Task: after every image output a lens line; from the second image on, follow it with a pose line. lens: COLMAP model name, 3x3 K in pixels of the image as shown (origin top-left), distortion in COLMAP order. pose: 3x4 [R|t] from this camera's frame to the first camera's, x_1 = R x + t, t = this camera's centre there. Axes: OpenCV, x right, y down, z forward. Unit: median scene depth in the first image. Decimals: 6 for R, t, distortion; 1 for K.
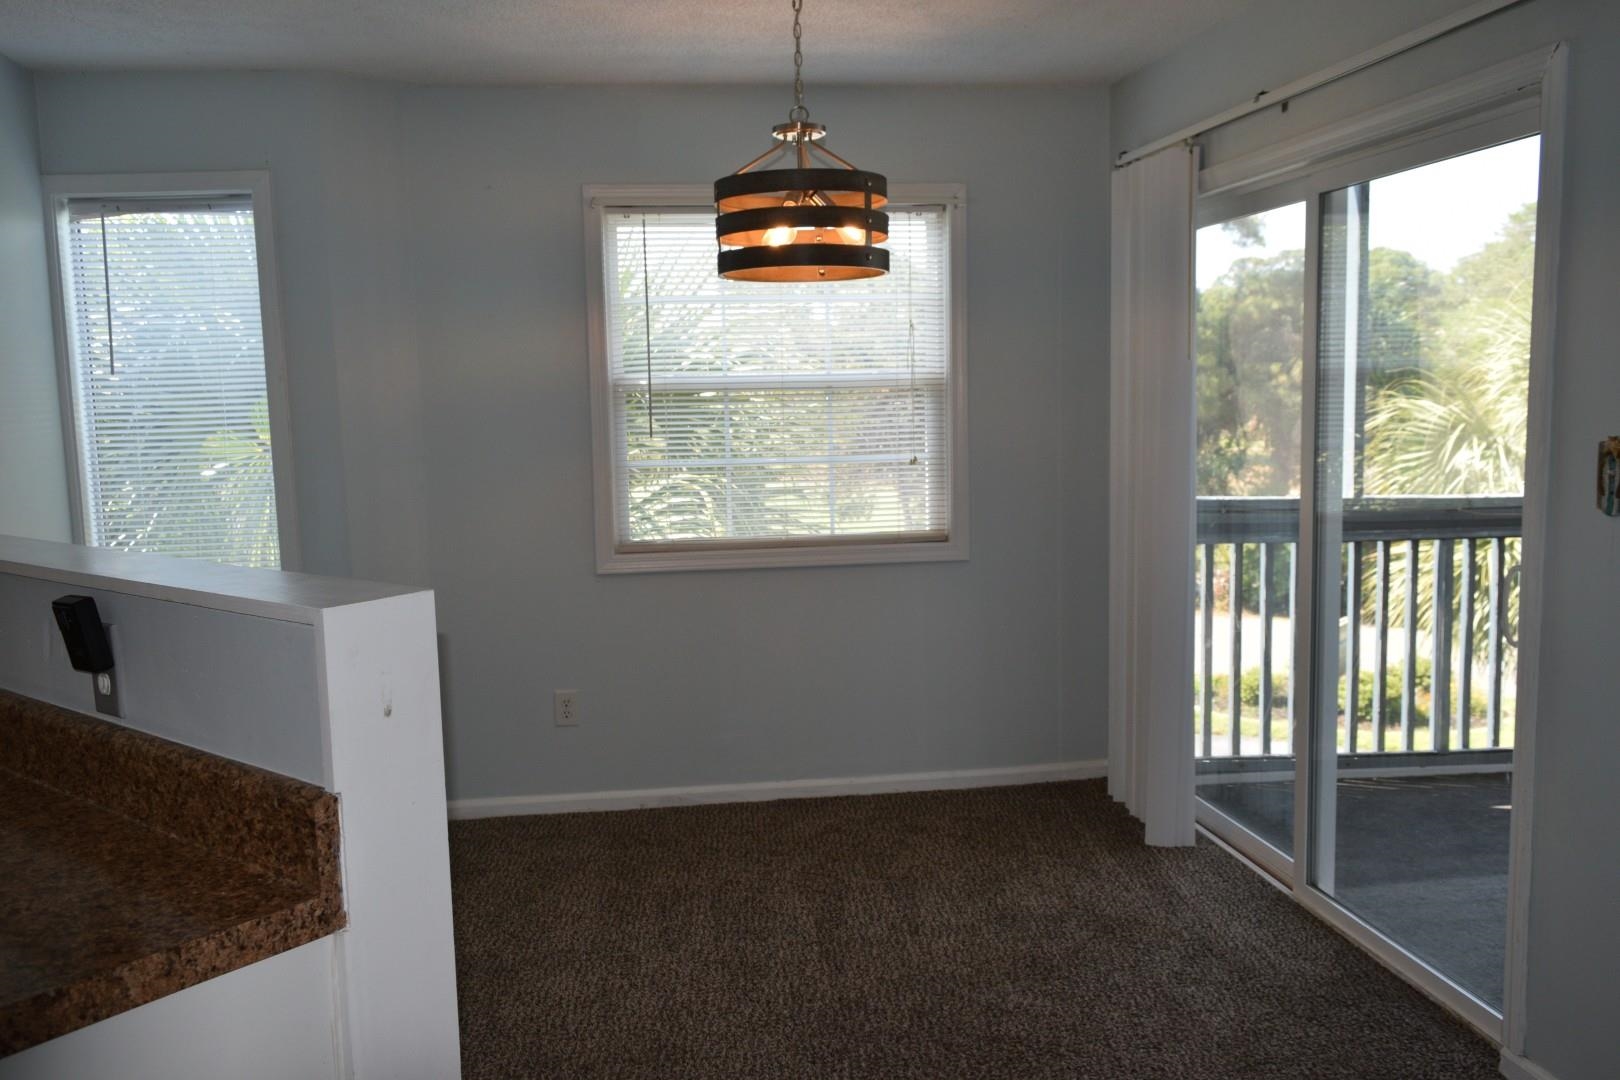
lens RADIAL K [[1303.3, 0, 810.0], [0, 1303.3, 540.0], [0, 0, 1]] dist [-0.011015, -0.000401]
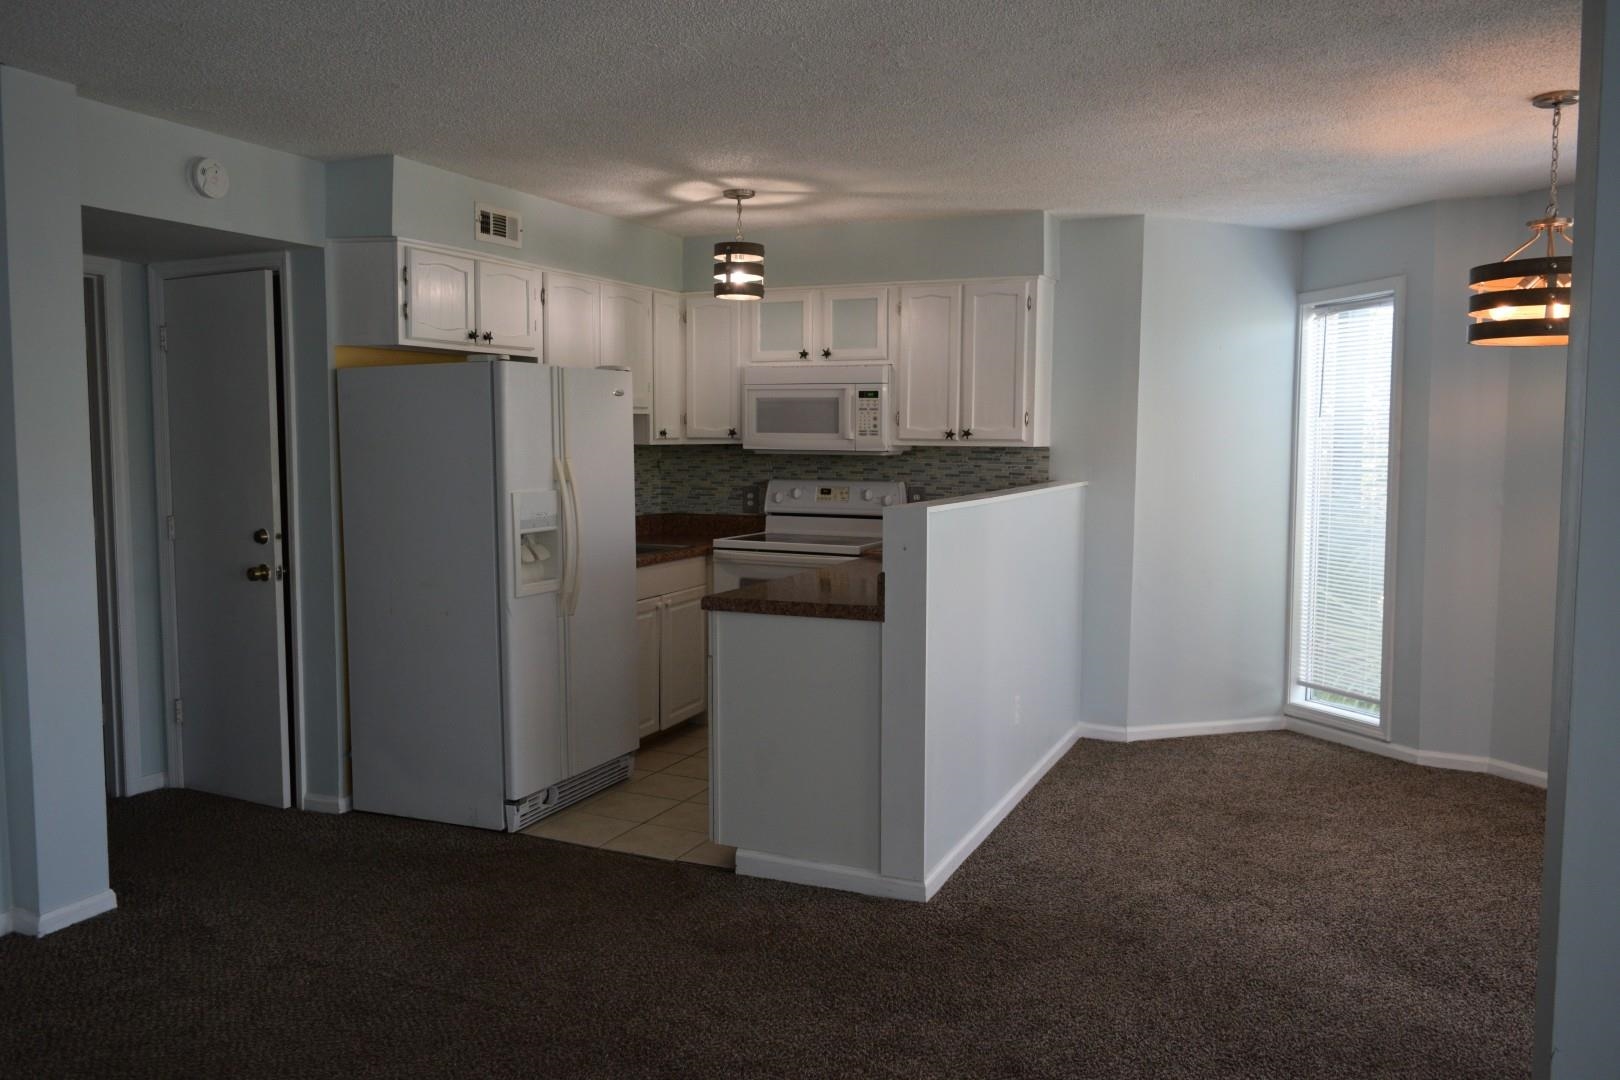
lens RADIAL K [[1252.9, 0, 805.4], [0, 1252.9, 540.7], [0, 0, 1]] dist [-0.024390, 0.013844]
pose [[0.238280, 0.100271, -0.966006, 0.772812], [-0.115889, 0.990485, 0.074226, -0.020425], [0.964257, 0.094263, 0.247633, 0.050866]]
